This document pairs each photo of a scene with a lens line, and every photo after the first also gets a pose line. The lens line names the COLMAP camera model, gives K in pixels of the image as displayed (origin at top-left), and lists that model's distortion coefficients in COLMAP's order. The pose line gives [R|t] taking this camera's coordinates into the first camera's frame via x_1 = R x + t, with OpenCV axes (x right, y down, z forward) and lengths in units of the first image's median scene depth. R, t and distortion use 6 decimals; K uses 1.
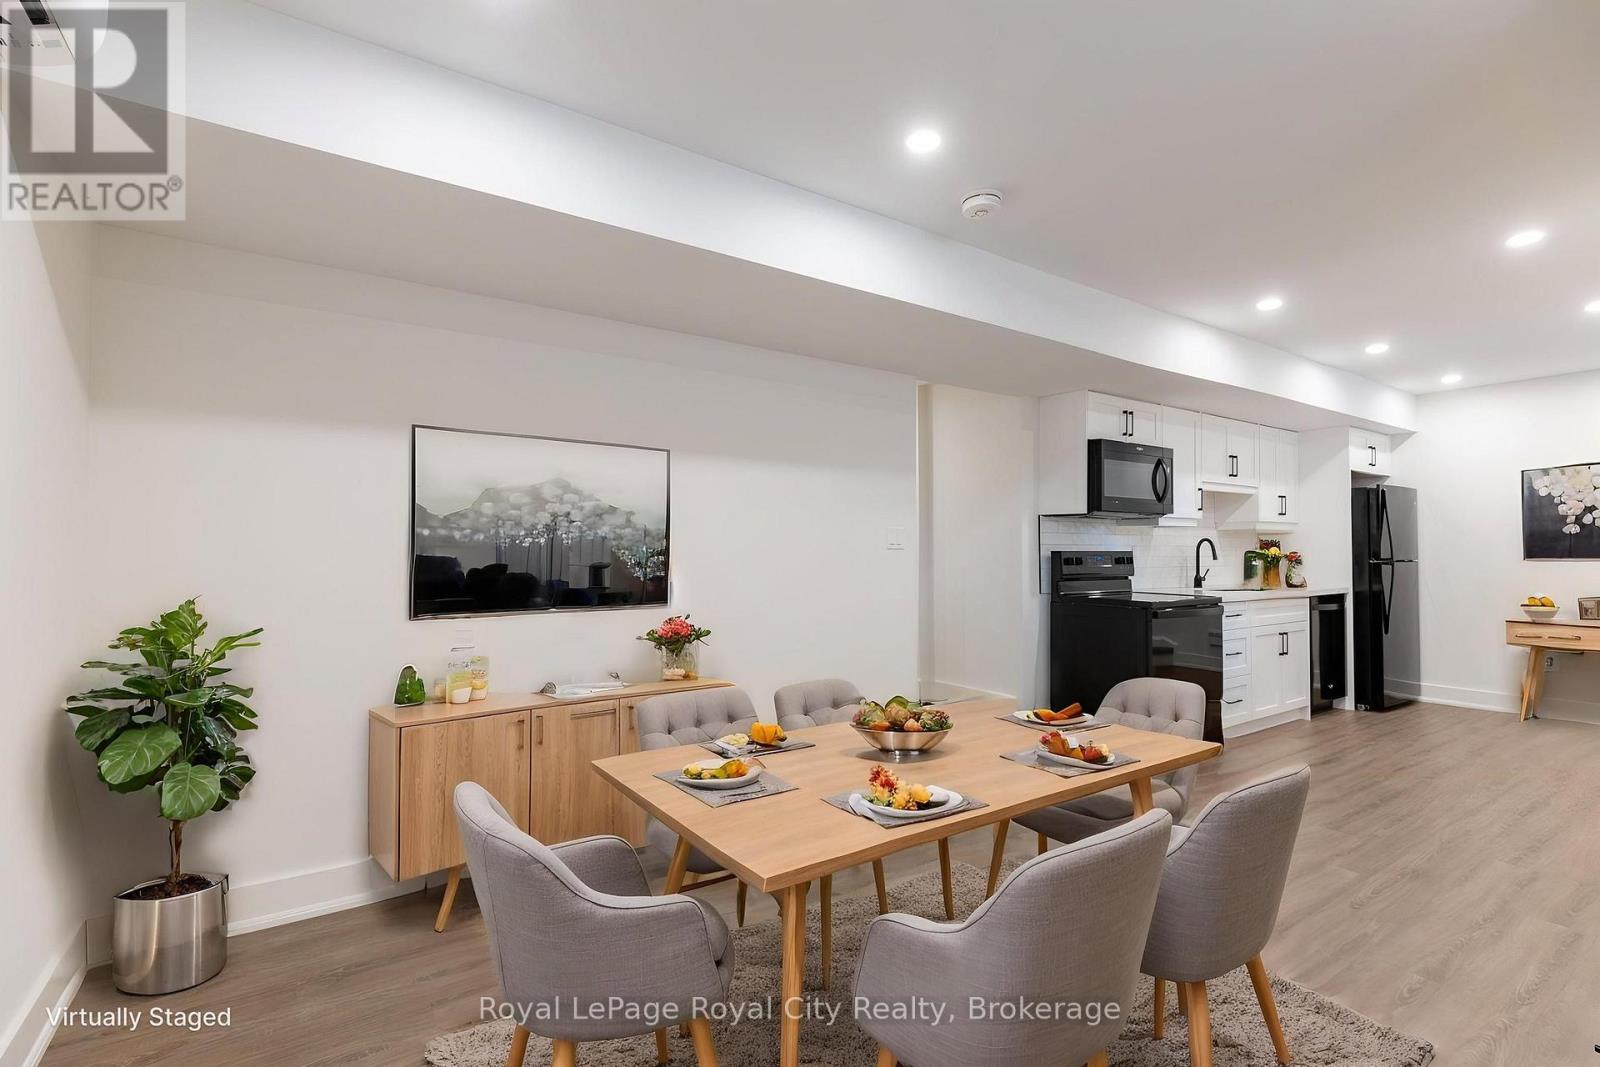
lens RADIAL K [[838.0, 0, 769.3], [0, 838.0, 534.8], [0, 0, 1]] dist [0.000681, -0.000170]
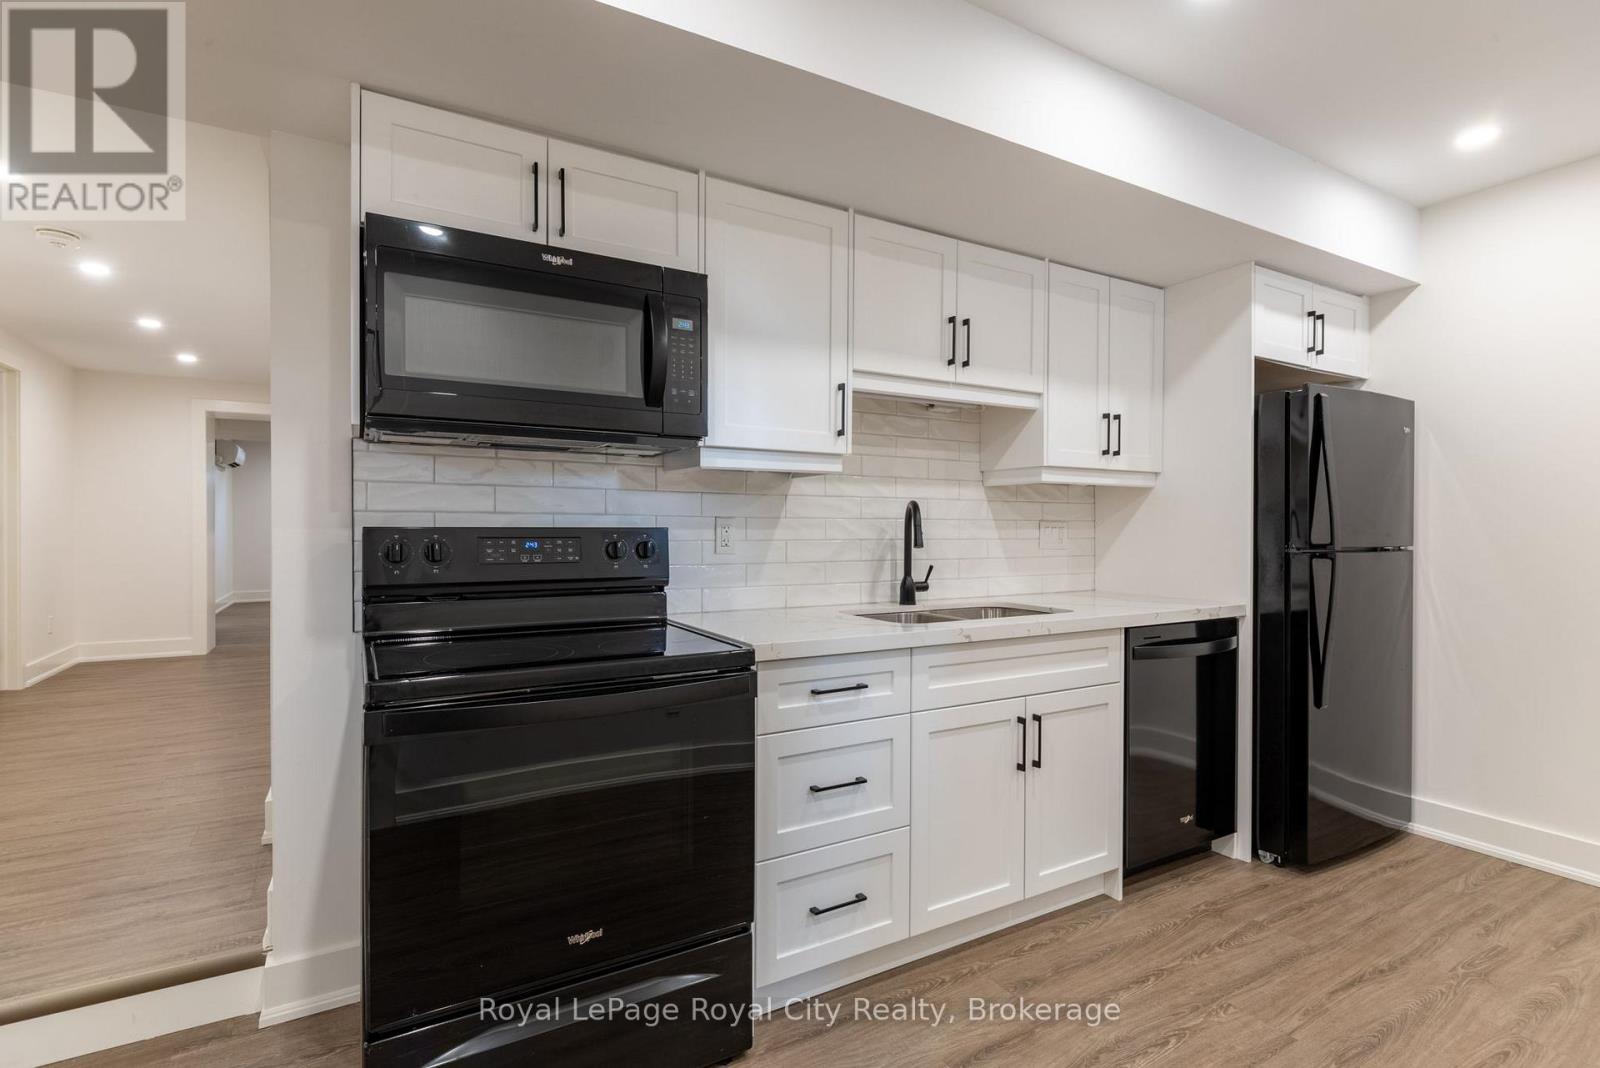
lens RADIAL K [[838.0, 0, 769.3], [0, 838.0, 535.3], [0, 0, 1]] dist [0.000681, -0.000170]
pose [[0.996276, 0.002820, -0.086175, 0.467983], [-0.000164, 0.999525, 0.030815, 0.008783], [0.086221, -0.030687, 0.995803, 0.509318]]
